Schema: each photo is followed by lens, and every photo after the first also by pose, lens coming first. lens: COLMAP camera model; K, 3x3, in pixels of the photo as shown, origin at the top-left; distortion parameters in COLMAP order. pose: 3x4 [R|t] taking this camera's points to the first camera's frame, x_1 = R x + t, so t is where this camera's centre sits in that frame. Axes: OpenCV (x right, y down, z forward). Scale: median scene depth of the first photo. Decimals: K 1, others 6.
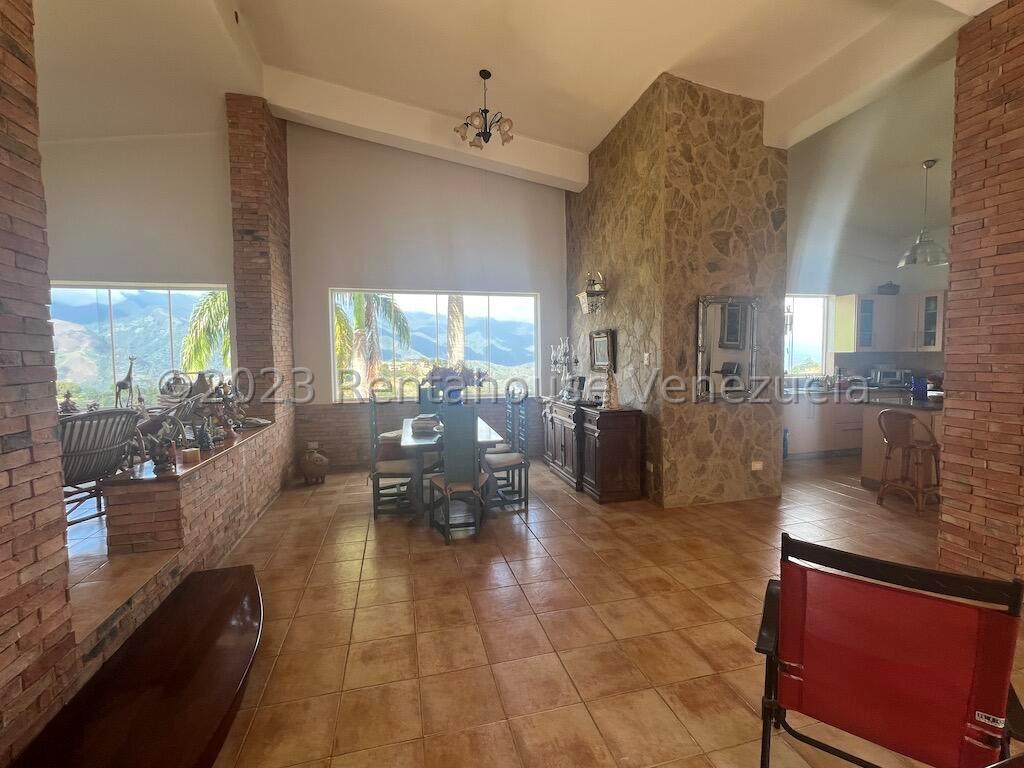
lens RADIAL K [[442.9, 0, 508.8], [0, 442.9, 376.1], [0, 0, 1]] dist [-0.000287, 0.002426]
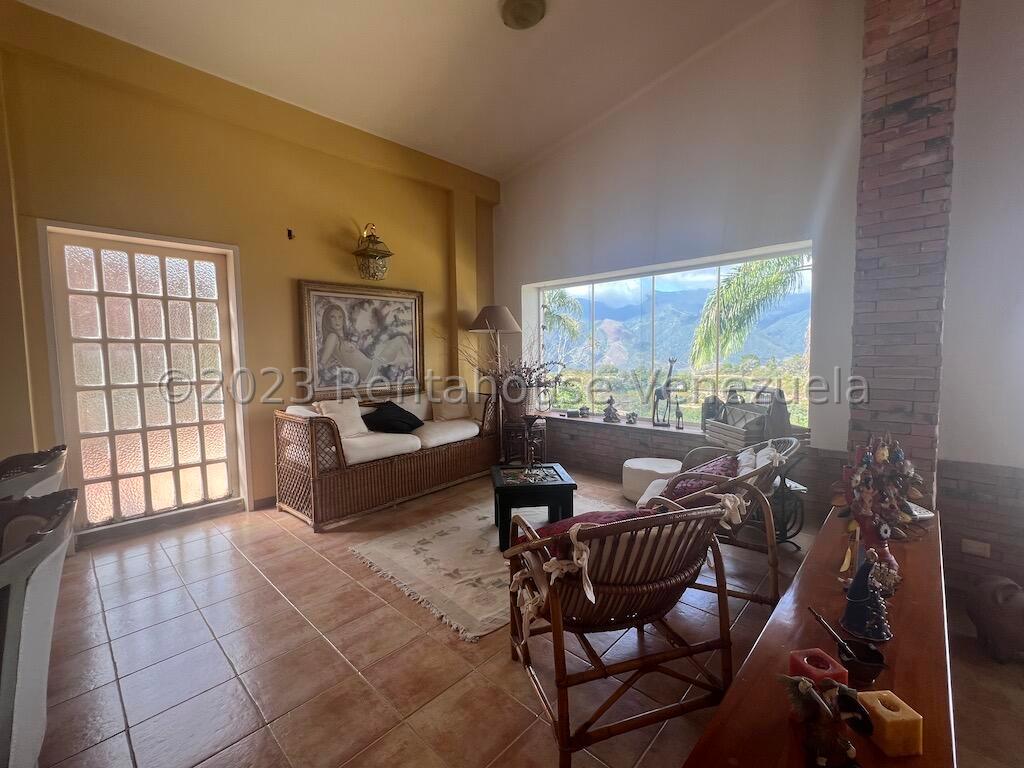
lens RADIAL K [[442.9, 0, 512.2], [0, 442.9, 380.7], [0, 0, 1]] dist [-0.000287, 0.002426]
pose [[0.538895, 0.062367, -0.840061, -0.367429], [-0.029482, 0.998041, 0.055182, -0.041738], [0.841857, -0.004971, 0.539678, 0.364230]]
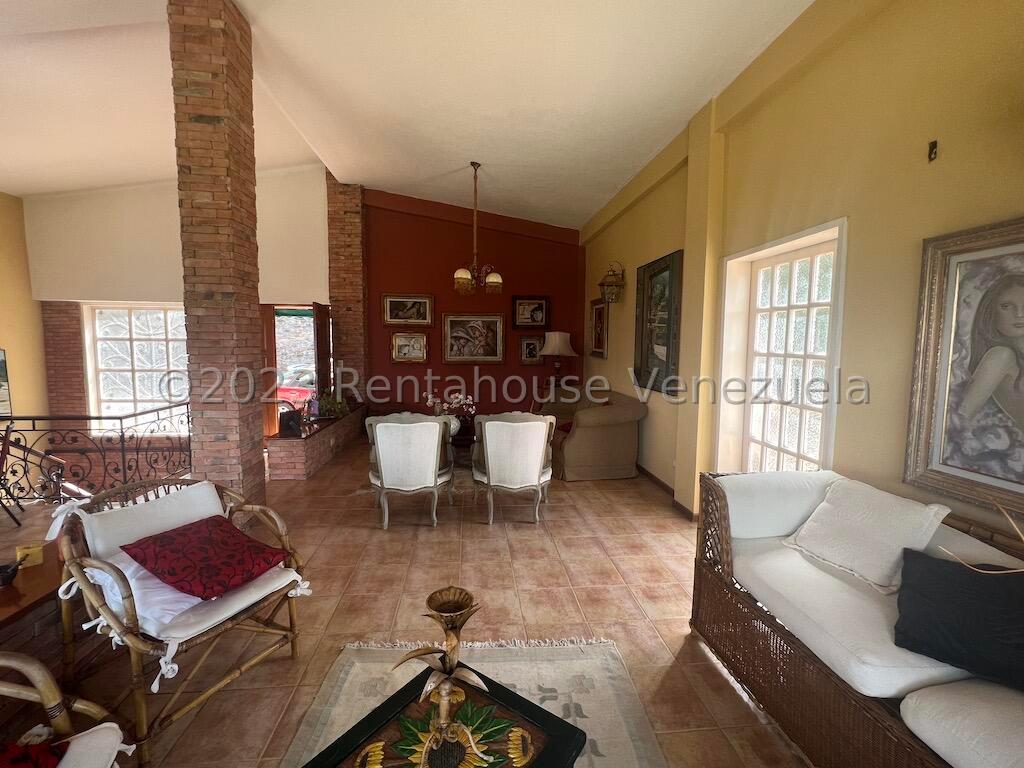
lens RADIAL K [[442.9, 0, 509.1], [0, 442.9, 379.3], [0, 0, 1]] dist [-0.000287, 0.002426]
pose [[-0.988248, -0.011713, 0.152410, -0.905232], [0.007873, 0.991836, 0.127278, -0.093159], [-0.152657, 0.126983, -0.980087, 0.890313]]
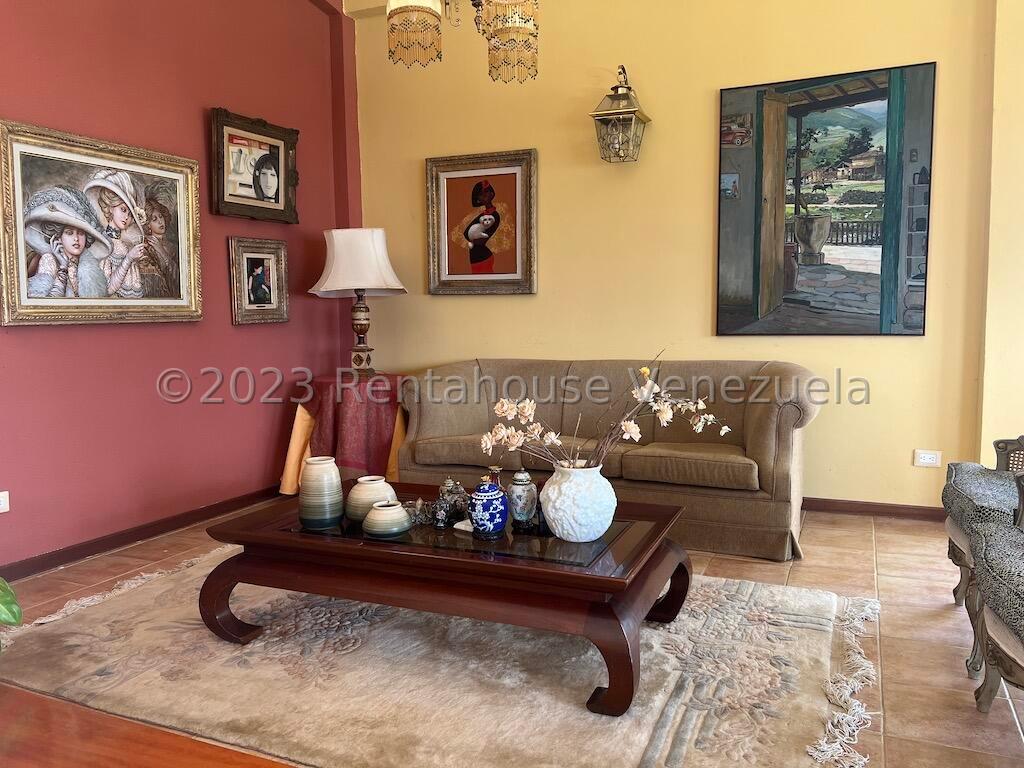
lens RADIAL K [[778.1, 0, 514.4], [0, 778.1, 382.2], [0, 0, 1]] dist [0.055973, -0.064300]
pose [[-0.611171, 0.088206, -0.786568, -0.215608], [-0.015993, 0.992192, 0.123691, -0.001830], [0.791337, 0.088176, -0.604988, 0.212388]]
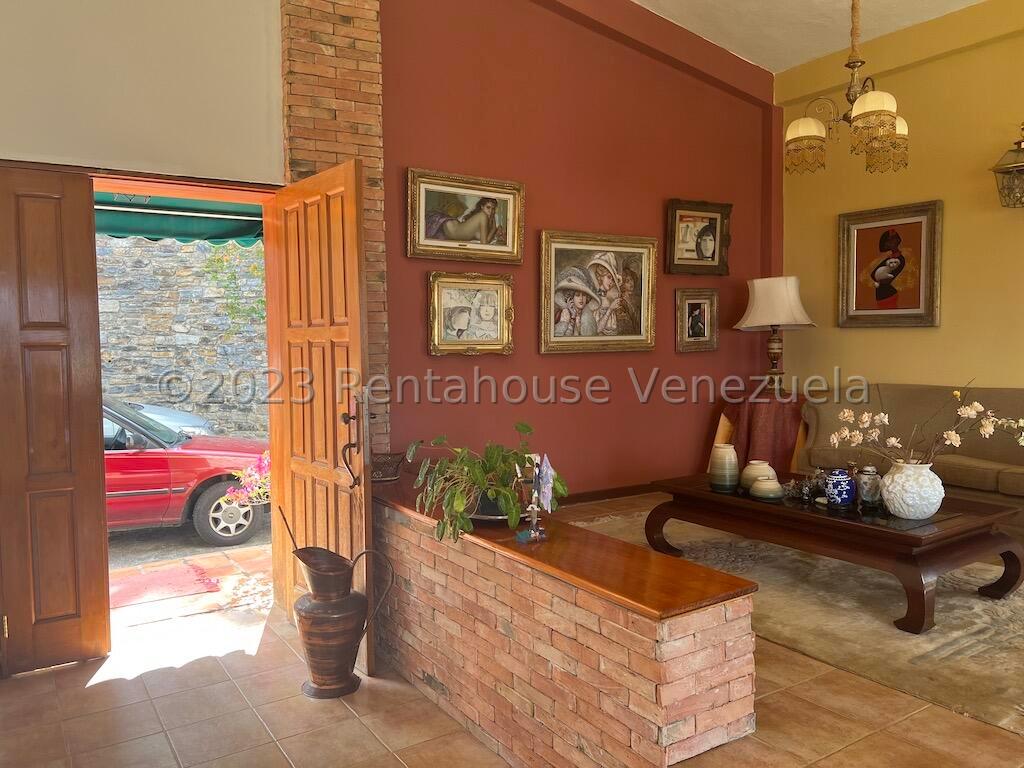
lens RADIAL K [[778.1, 0, 506.1], [0, 778.1, 388.5], [0, 0, 1]] dist [0.055973, -0.064300]
pose [[-0.941358, 0.043640, -0.334576, -0.072607], [0.008194, 0.994265, 0.106631, -0.027153], [0.337311, 0.097636, -0.936317, 0.461021]]
